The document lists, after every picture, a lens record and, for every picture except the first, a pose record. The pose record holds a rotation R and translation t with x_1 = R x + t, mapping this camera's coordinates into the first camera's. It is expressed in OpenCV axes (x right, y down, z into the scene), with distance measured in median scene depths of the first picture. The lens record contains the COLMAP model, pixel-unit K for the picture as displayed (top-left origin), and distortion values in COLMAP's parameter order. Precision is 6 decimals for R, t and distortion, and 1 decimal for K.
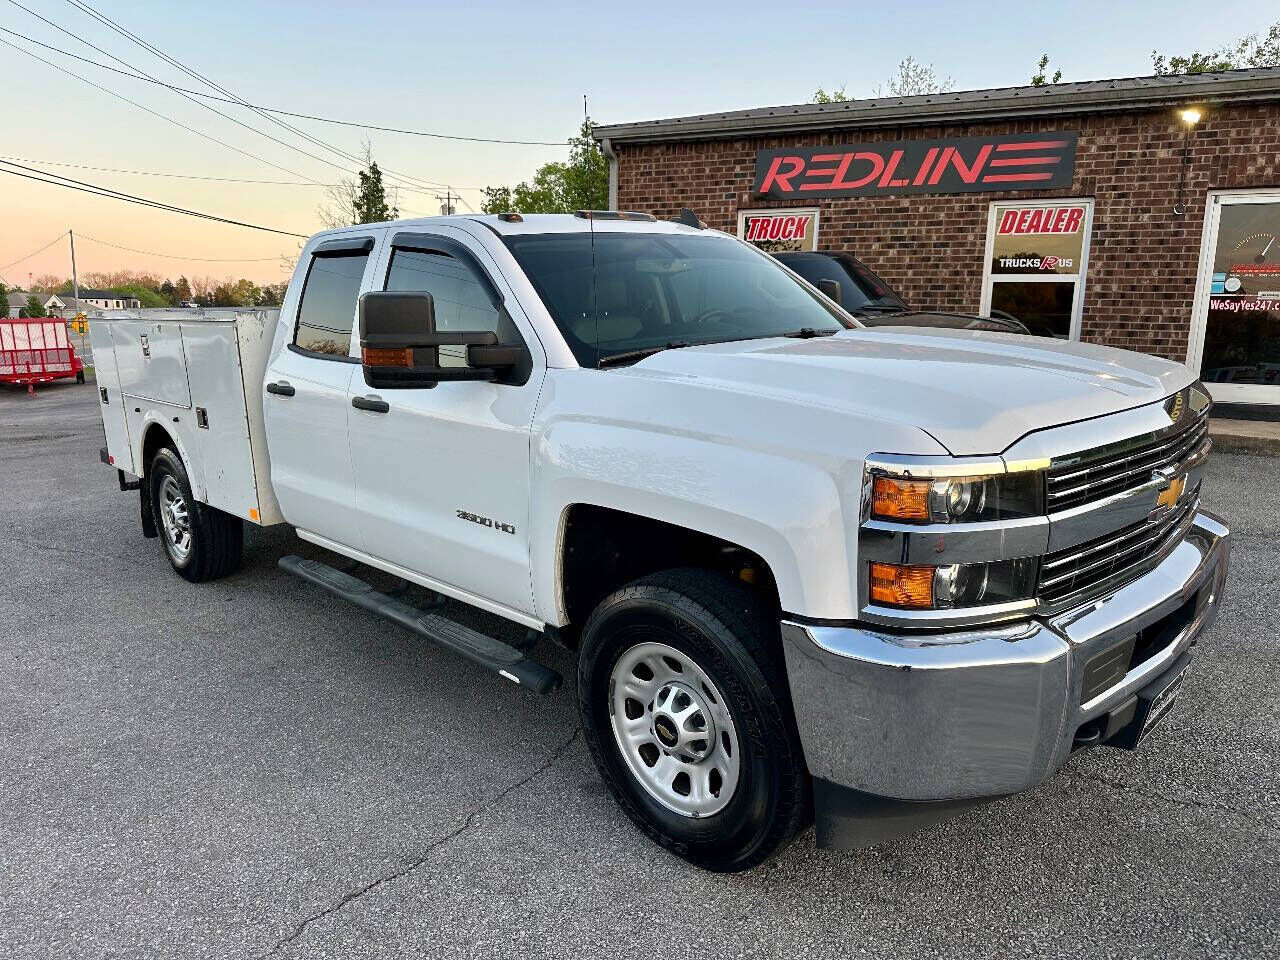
lens RADIAL K [[945.4, 0, 635.6], [0, 945.4, 475.0], [0, 0, 1]] dist [0.004829, -0.006374]
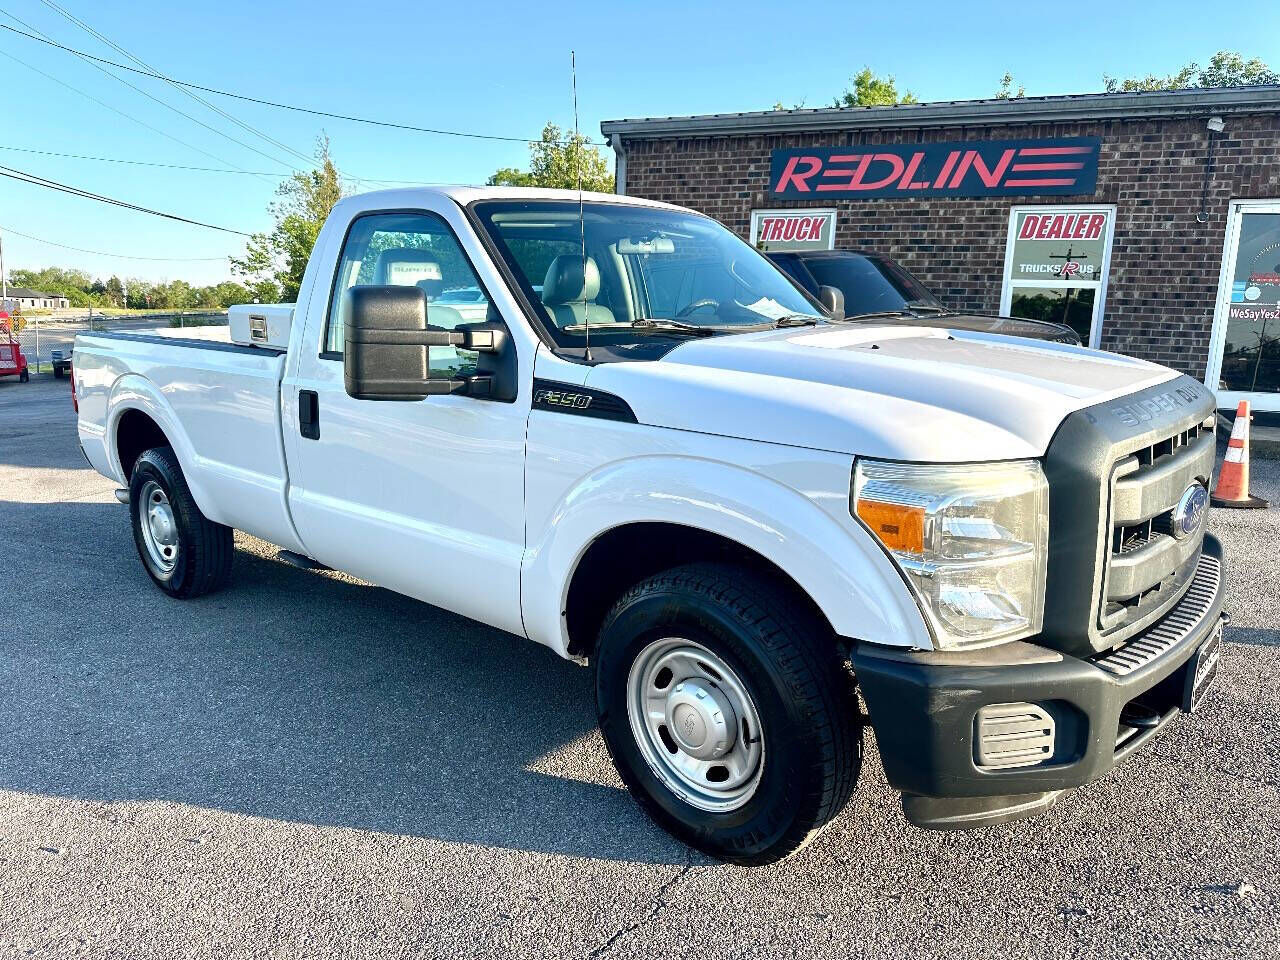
lens RADIAL K [[935.2, 0, 606.8], [0, 935.2, 474.6], [0, 0, 1]] dist [0.000879, -0.002057]
pose [[0.998029, 0.007833, 0.062256, -0.106798], [-0.006983, 0.999880, -0.013848, 0.008878], [-0.062357, 0.013386, 0.997964, 0.051320]]
